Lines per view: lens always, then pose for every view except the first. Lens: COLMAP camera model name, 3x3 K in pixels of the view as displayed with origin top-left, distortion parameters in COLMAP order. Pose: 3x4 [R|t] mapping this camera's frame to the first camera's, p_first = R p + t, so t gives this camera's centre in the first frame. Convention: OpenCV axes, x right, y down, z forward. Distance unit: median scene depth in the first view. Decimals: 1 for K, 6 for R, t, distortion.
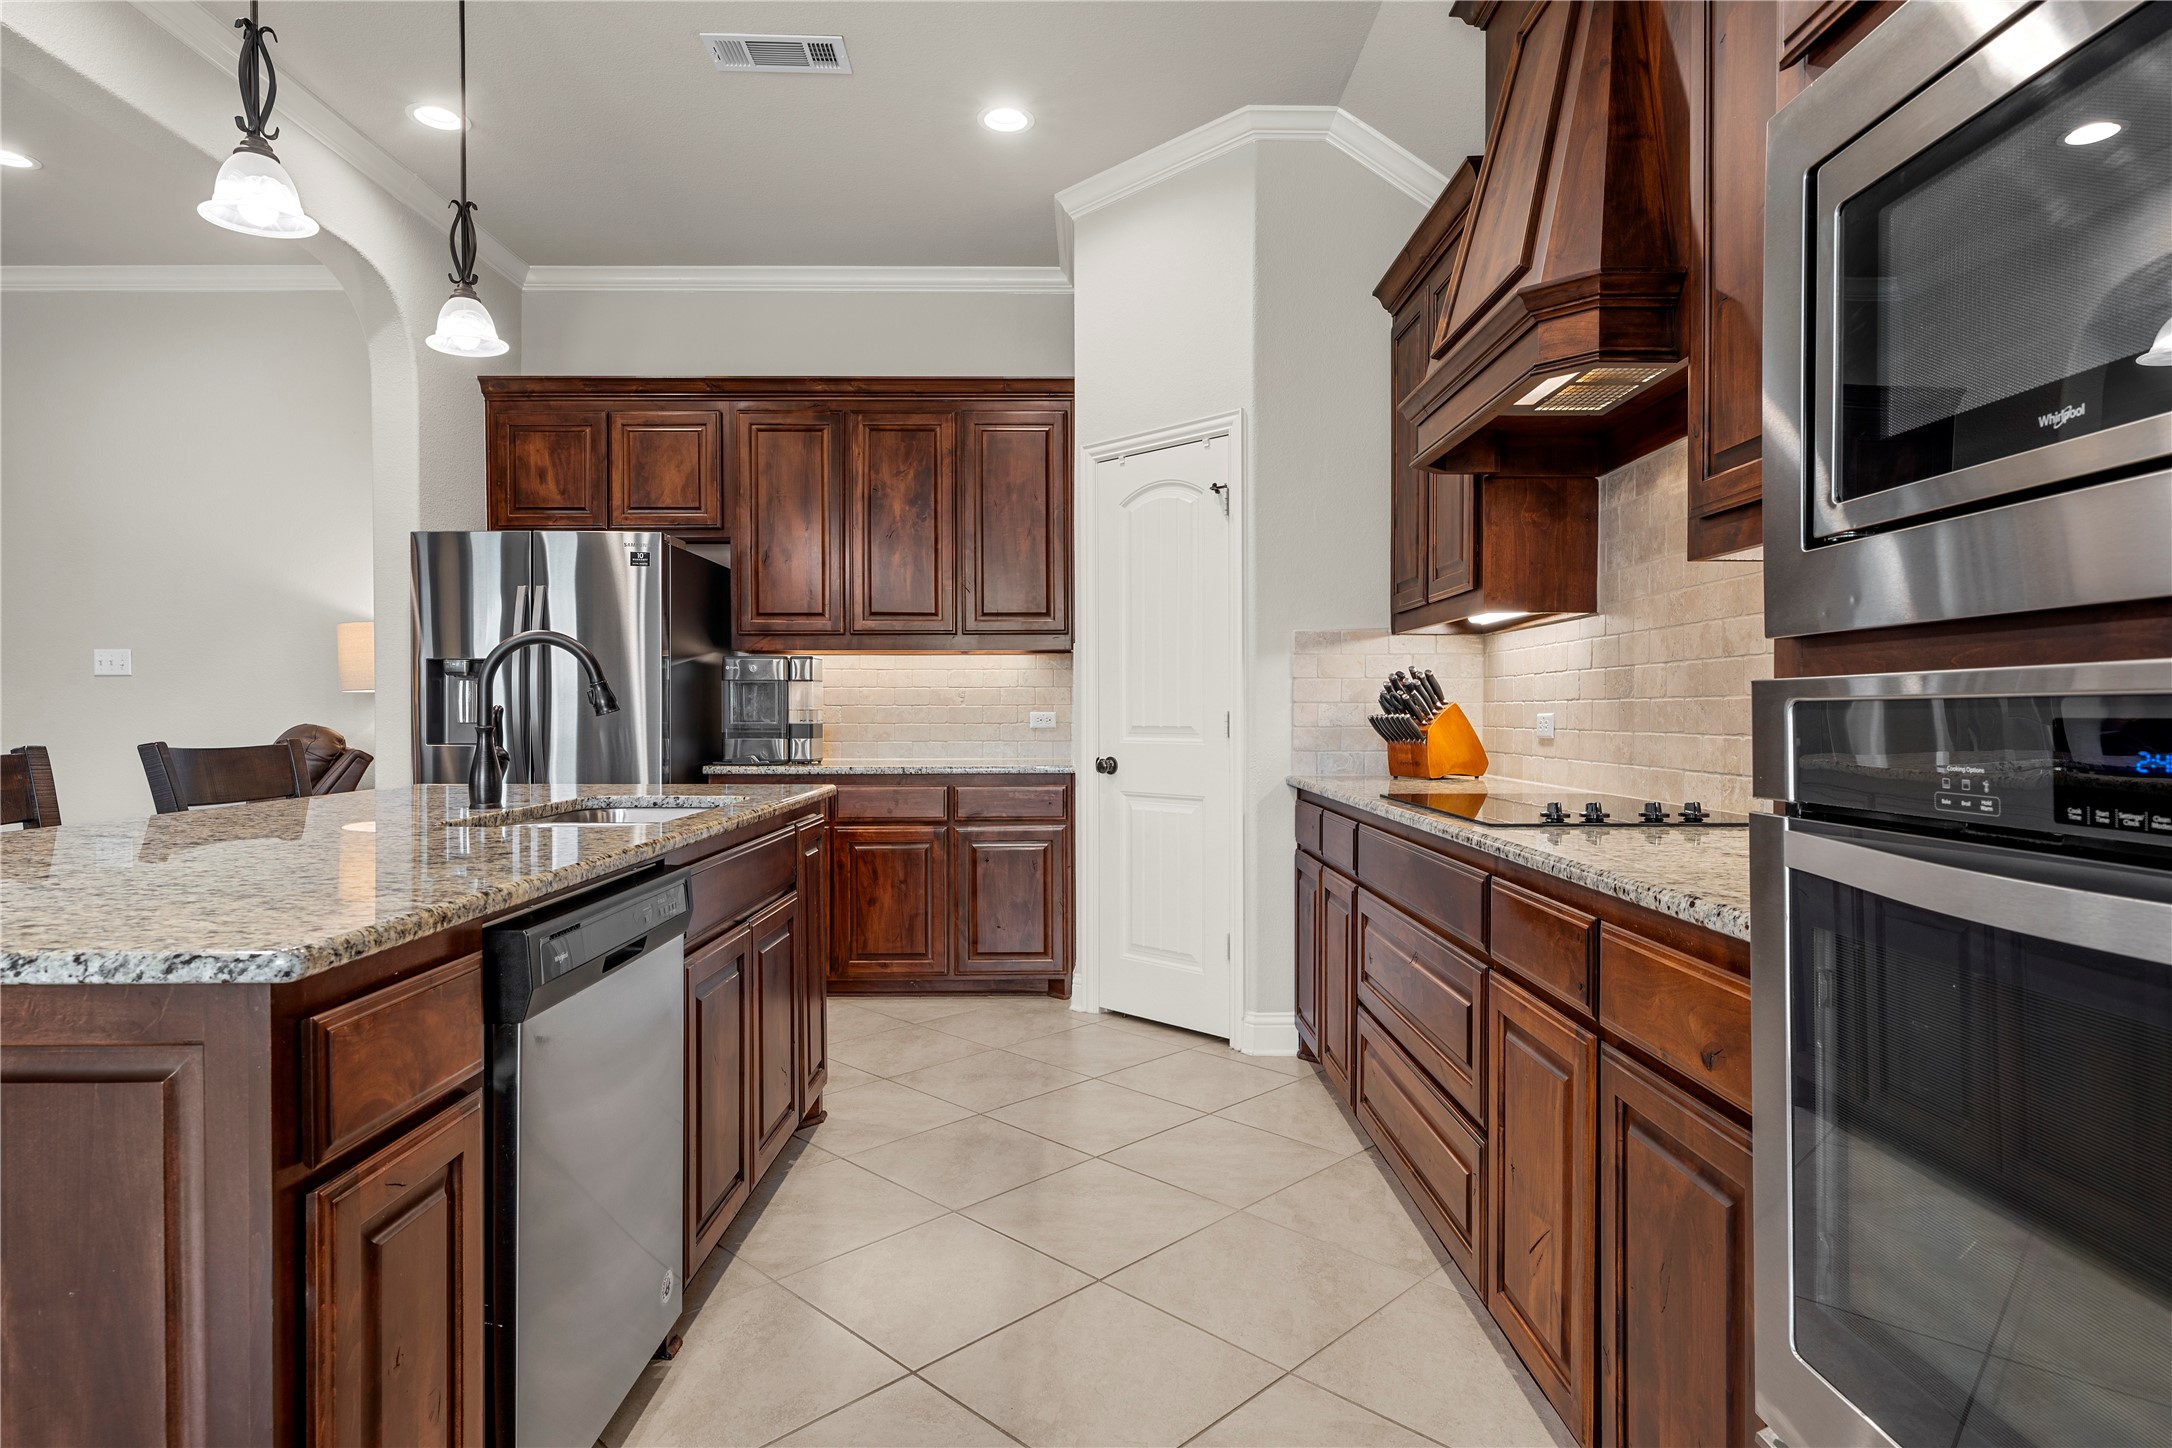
lens RADIAL K [[1185.8, 0, 1091.1], [0, 1185.8, 725.6], [0, 0, 1]] dist [-0.000567, -0.000075]
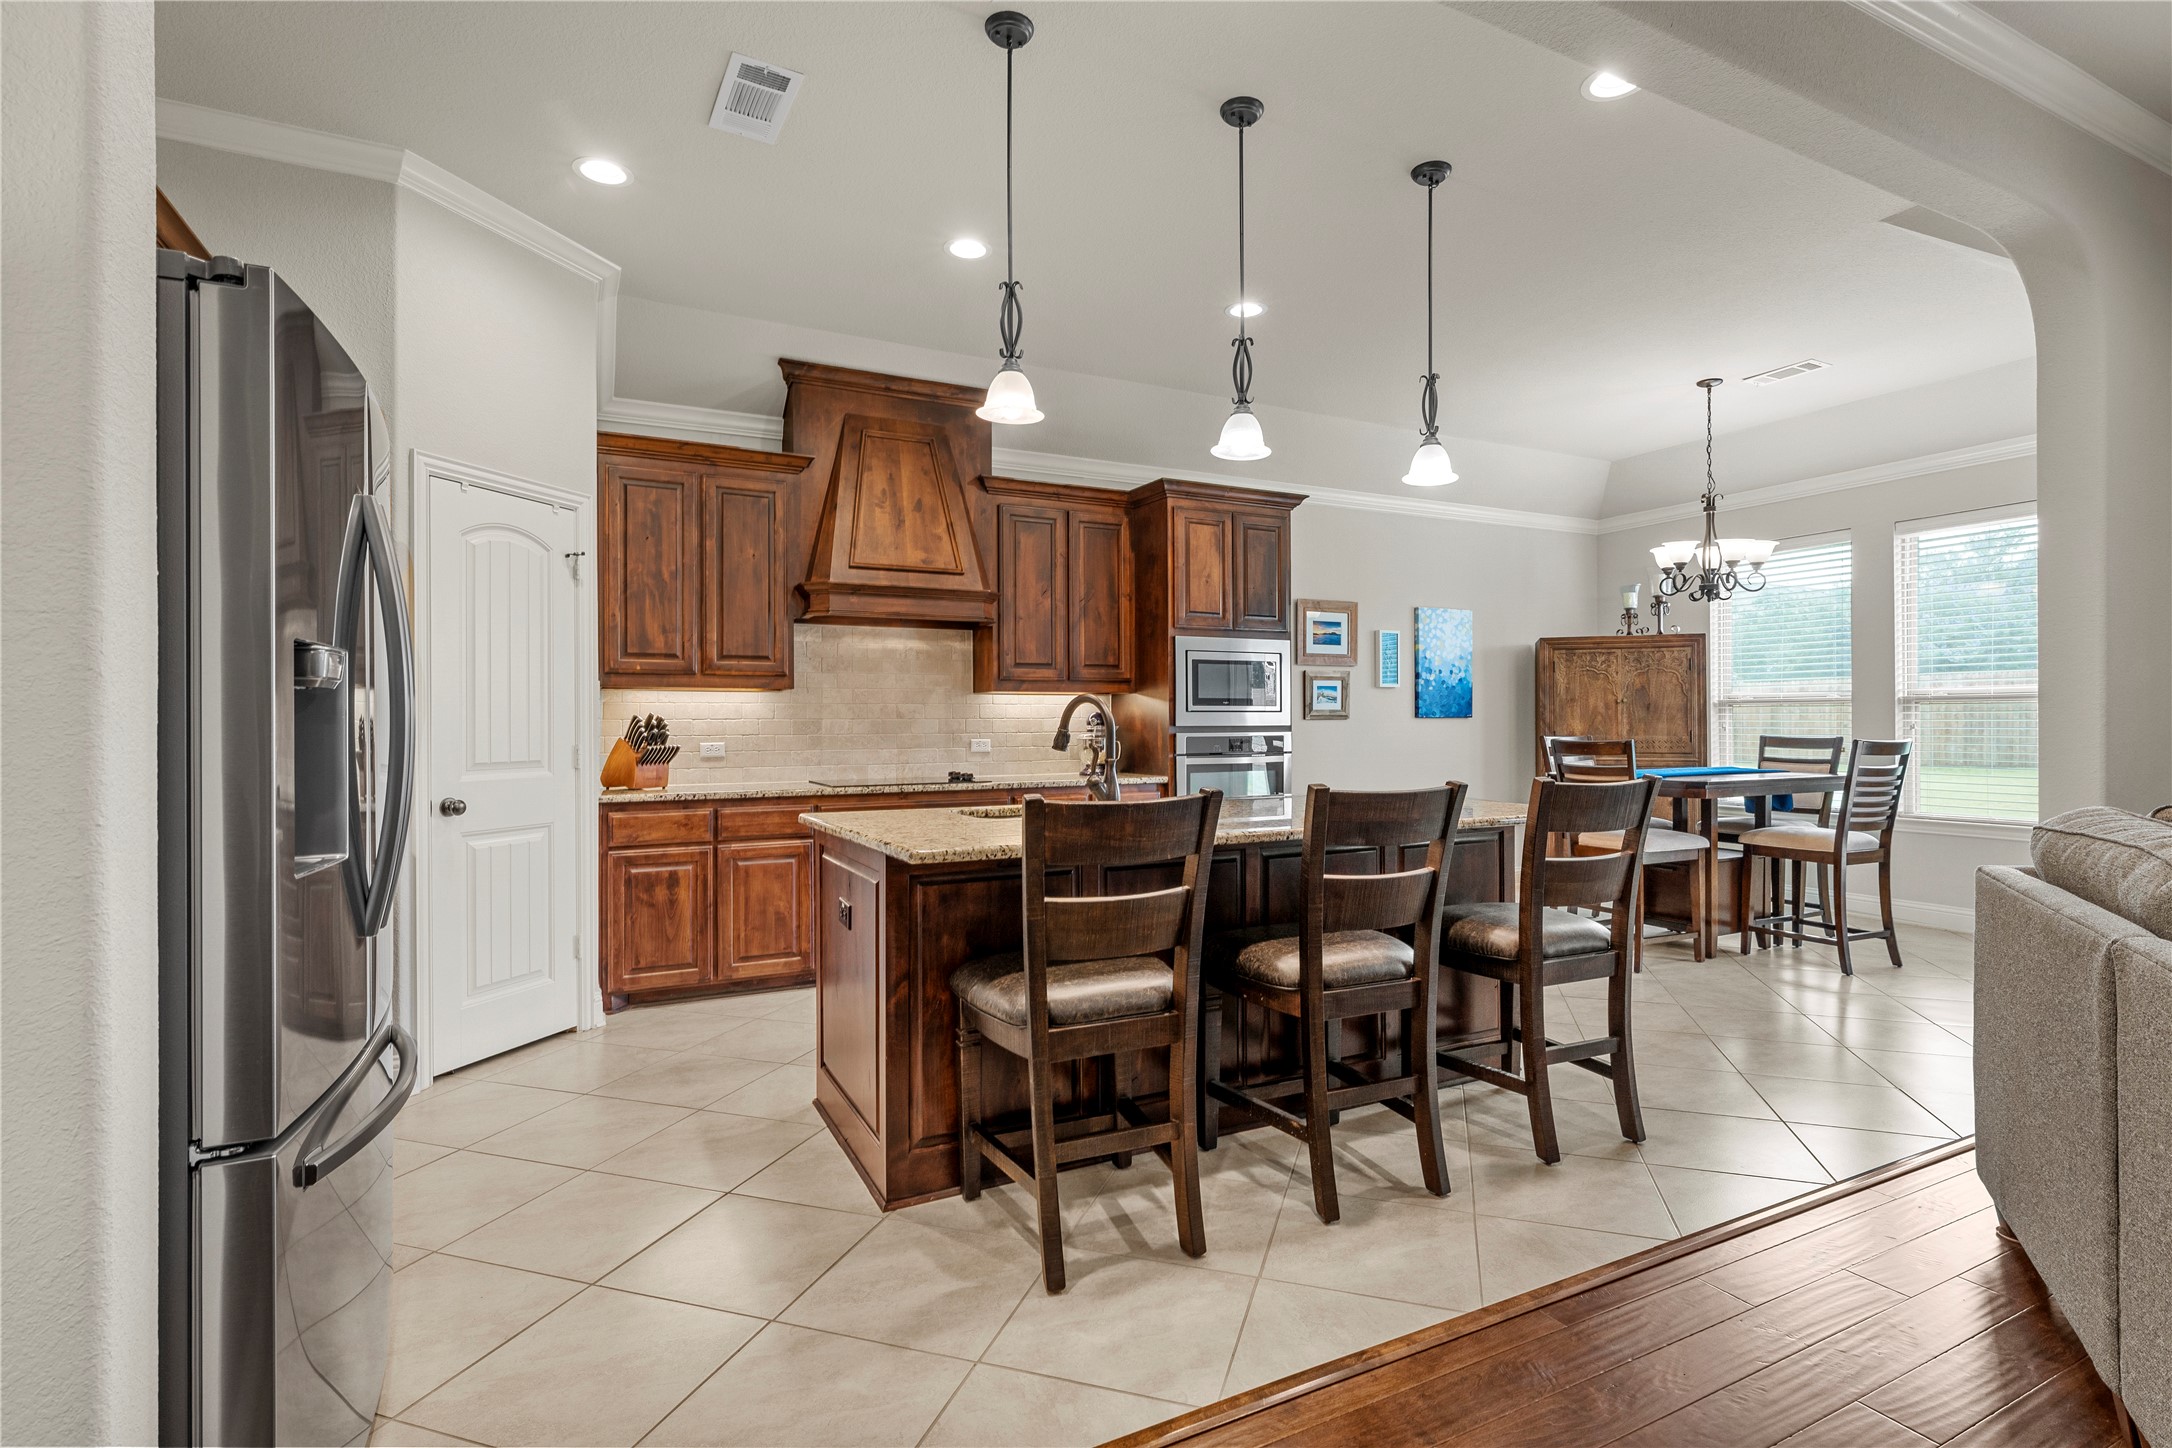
lens RADIAL K [[1016.2, 0, 1077.8], [0, 1016.2, 721.0], [0, 0, 1]] dist [-0.000085, -0.001300]
pose [[-0.440046, 0.006818, 0.897950, -0.839830], [0.015213, 0.999884, -0.000137, -0.023624], [-0.897847, 0.013600, -0.440098, 0.831260]]
